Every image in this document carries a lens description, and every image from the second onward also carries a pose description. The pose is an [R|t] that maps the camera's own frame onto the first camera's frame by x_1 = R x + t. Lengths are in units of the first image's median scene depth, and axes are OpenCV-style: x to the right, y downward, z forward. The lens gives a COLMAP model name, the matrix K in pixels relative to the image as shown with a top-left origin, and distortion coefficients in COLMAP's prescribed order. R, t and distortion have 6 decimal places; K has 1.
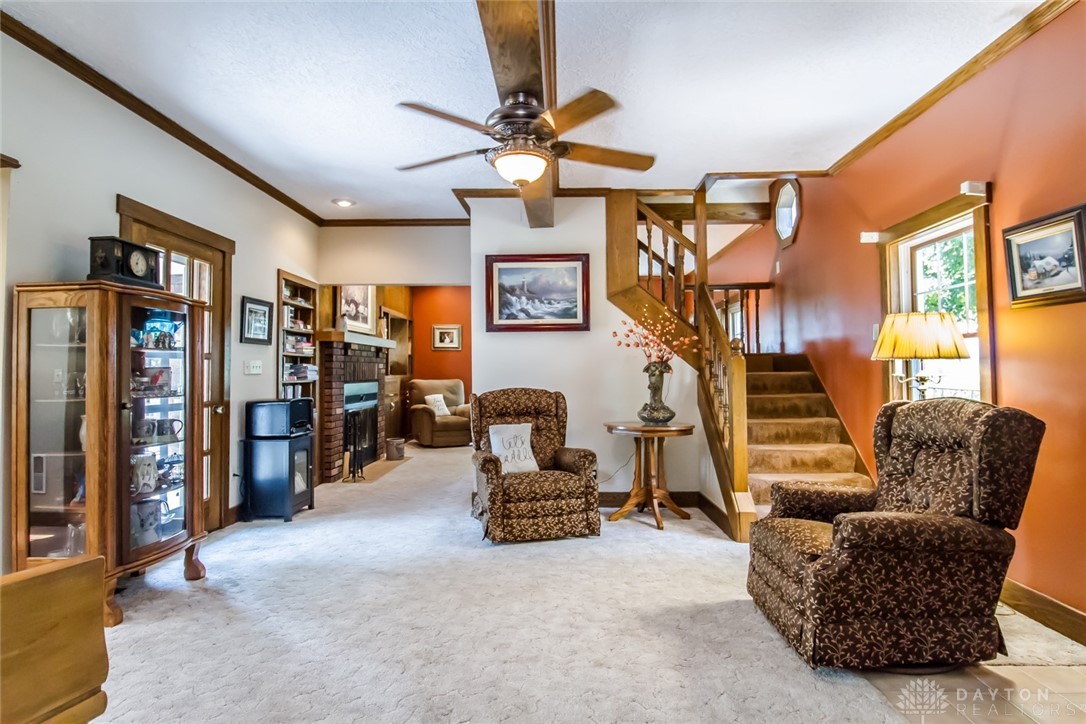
lens RADIAL K [[580.5, 0, 538.6], [0, 580.5, 359.7], [0, 0, 1]] dist [-0.000057, -0.001997]
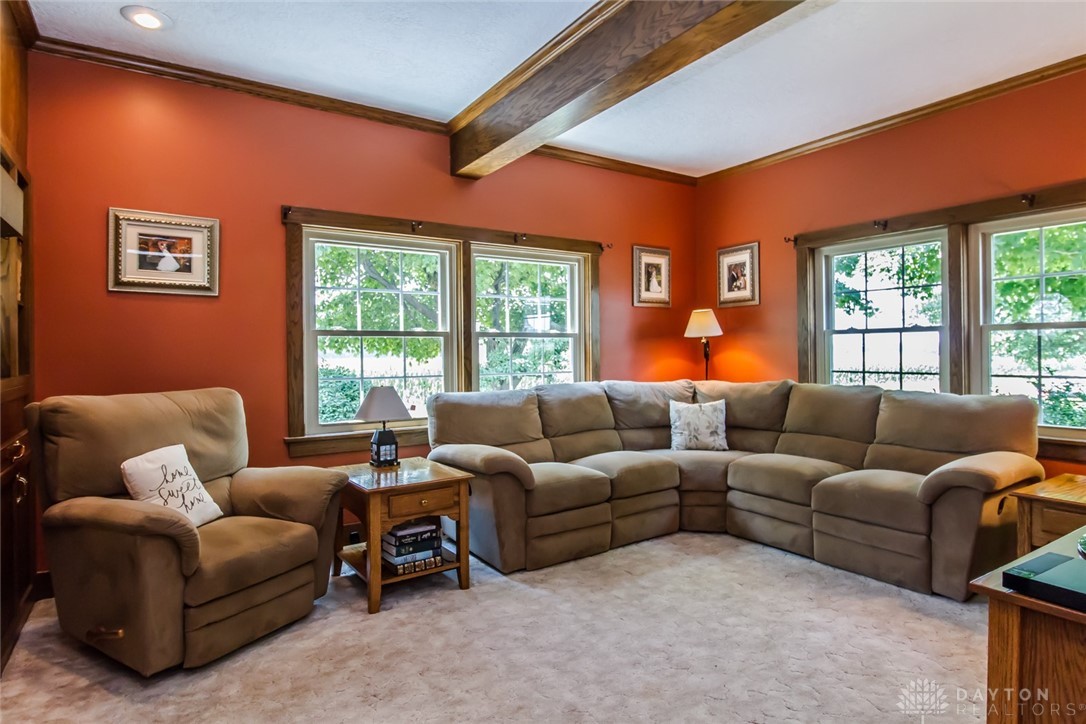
lens RADIAL K [[595.0, 0, 541.1], [0, 595.0, 356.2], [0, 0, 1]] dist [0.003451, -0.011270]
pose [[0.818611, -0.004241, 0.574333, -0.189551], [-0.008235, 0.999783, 0.019121, 0.009593], [-0.574290, -0.020383, 0.818398, 0.662705]]
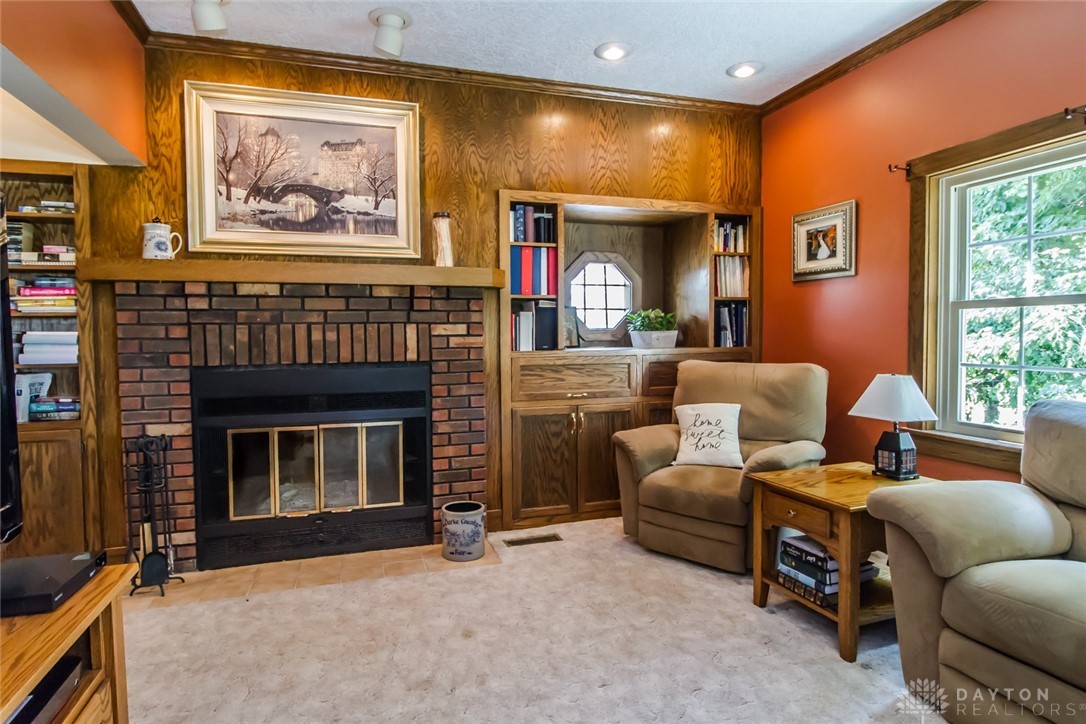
lens RADIAL K [[595.0, 0, 541.1], [0, 595.0, 356.2], [0, 0, 1]] dist [0.003451, -0.011270]
pose [[0.340413, 0.035026, -0.939624, 0.136714], [0.026740, 0.998541, 0.046909, 0.009345], [0.939896, -0.041094, 0.338980, 0.761564]]
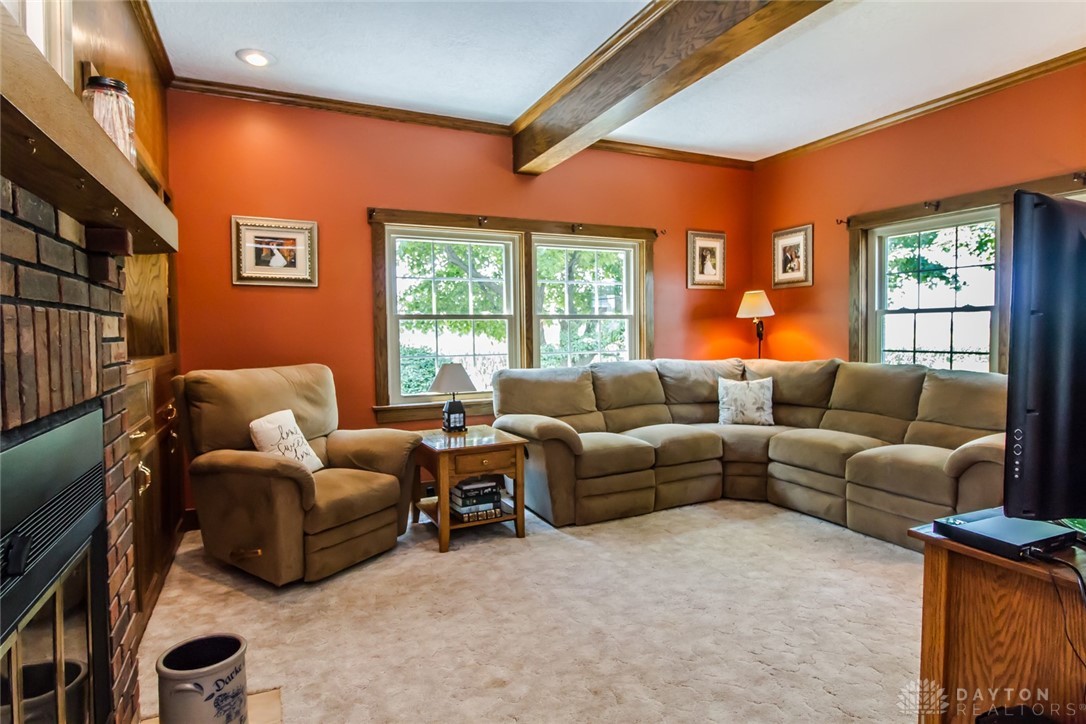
lens RADIAL K [[580.5, 0, 538.6], [0, 580.5, 359.7], [0, 0, 1]] dist [-0.000057, -0.001997]
pose [[0.891203, -0.025911, 0.452865, -0.191422], [-0.002741, 0.998041, 0.062497, 0.007517], [-0.453597, -0.056938, 0.889386, 0.623910]]
